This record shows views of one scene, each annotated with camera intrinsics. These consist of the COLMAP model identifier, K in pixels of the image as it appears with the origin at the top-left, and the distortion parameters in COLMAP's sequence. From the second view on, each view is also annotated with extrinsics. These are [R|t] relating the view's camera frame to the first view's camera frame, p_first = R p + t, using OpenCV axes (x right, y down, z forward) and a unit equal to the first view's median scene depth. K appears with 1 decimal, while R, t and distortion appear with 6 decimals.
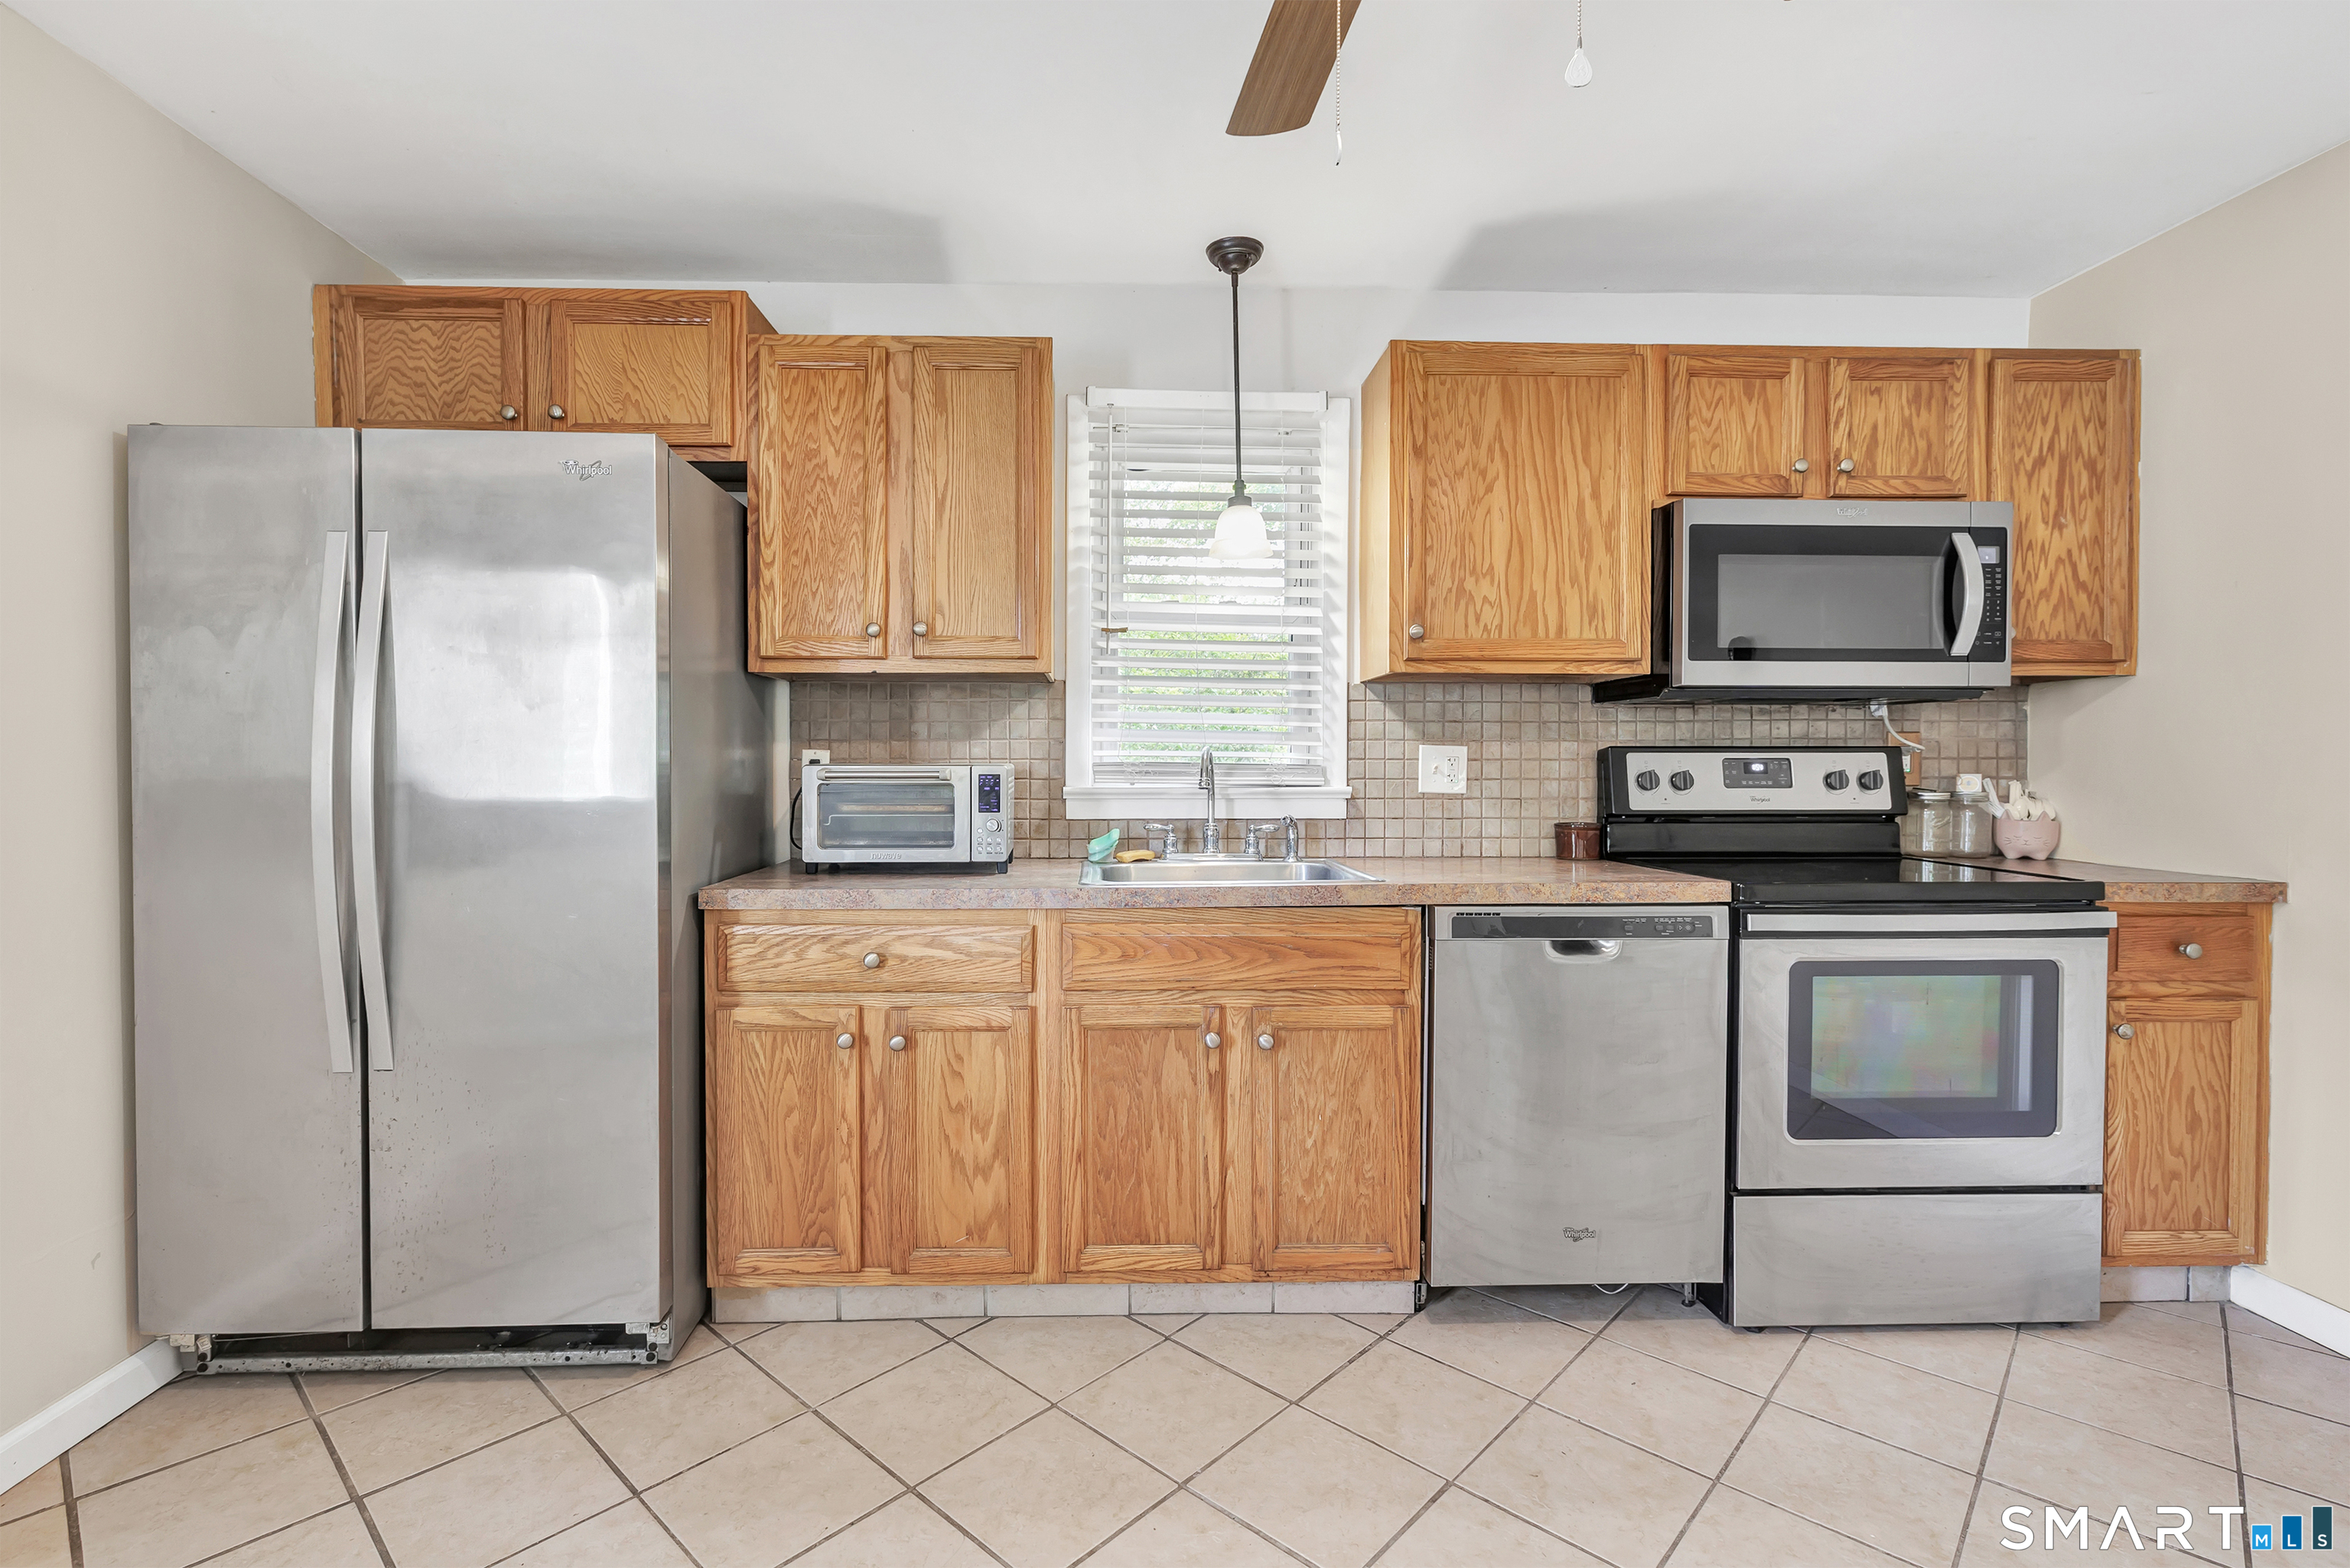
lens RADIAL K [[1056.3, 0, 1078.1], [0, 1056.3, 779.0], [0, 0, 1]] dist [-0.000614, 0.000407]
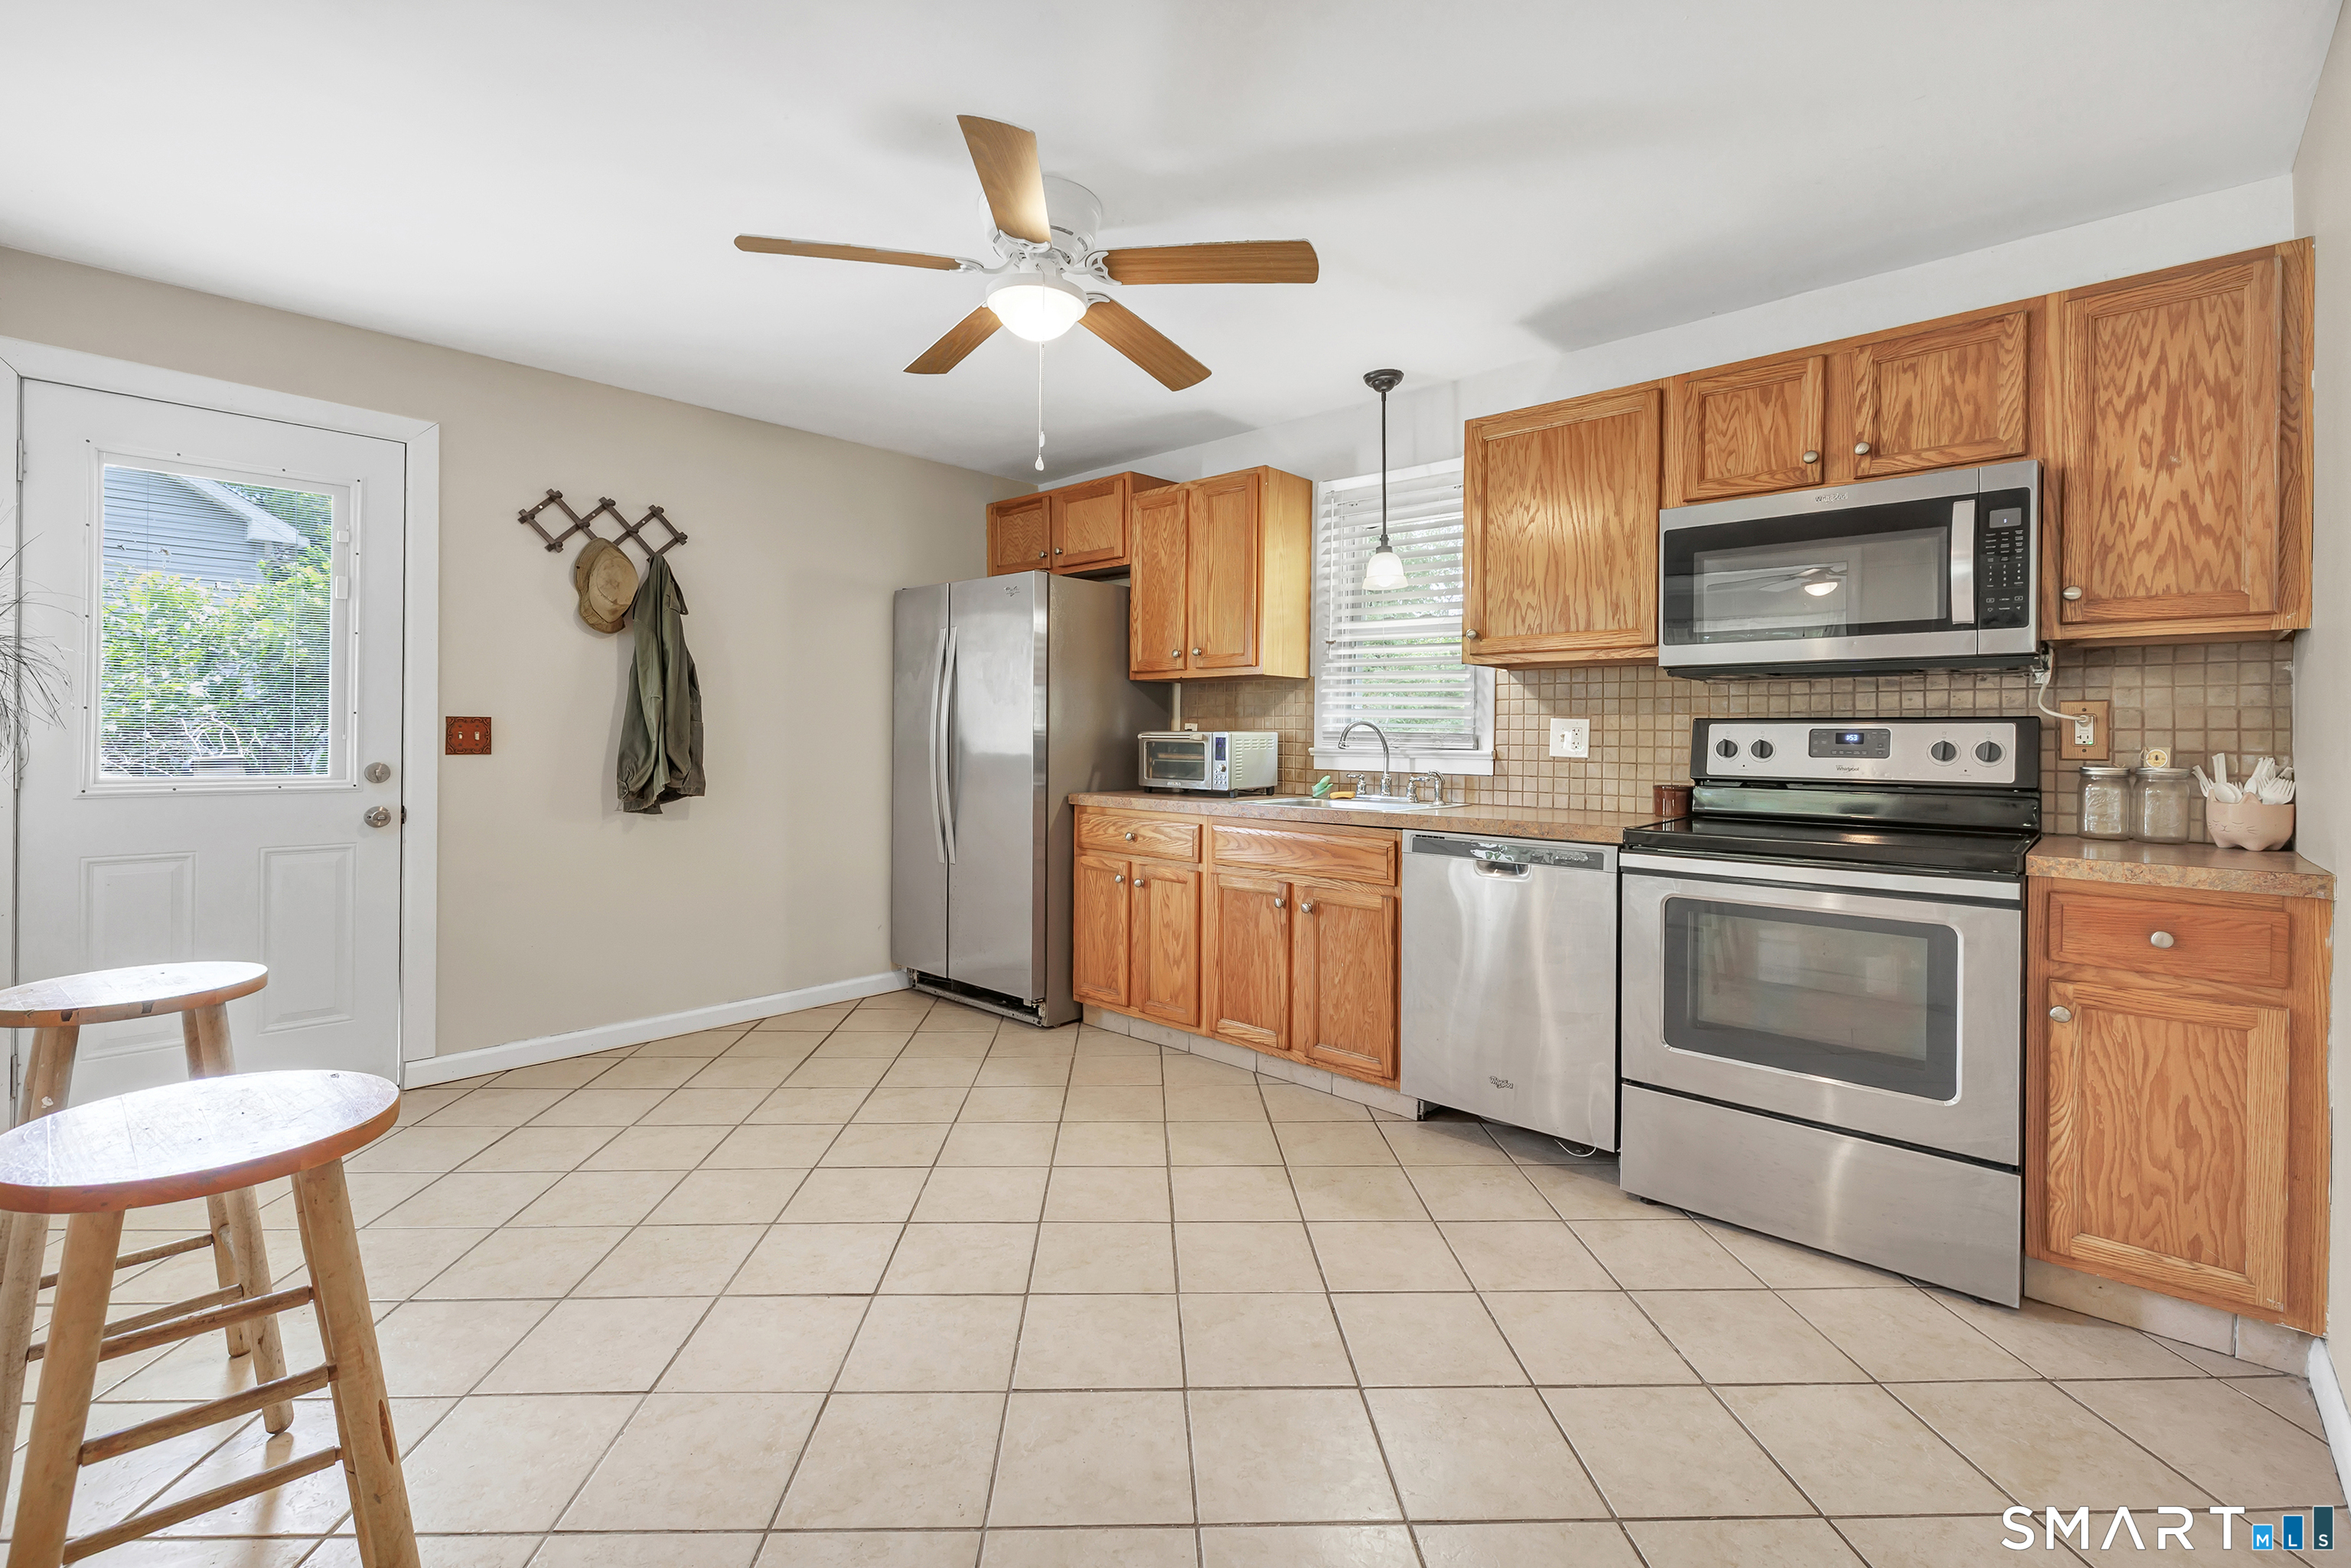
lens RADIAL K [[1056.8, 0, 1209.3], [0, 1056.8, 748.5], [0, 0, 1]] dist [-0.000614, 0.000407]
pose [[0.722460, 0.013321, -0.691284, 0.979291], [-0.022837, 0.999729, -0.004602, 0.020227], [0.691035, 0.019111, 0.722568, -0.196873]]
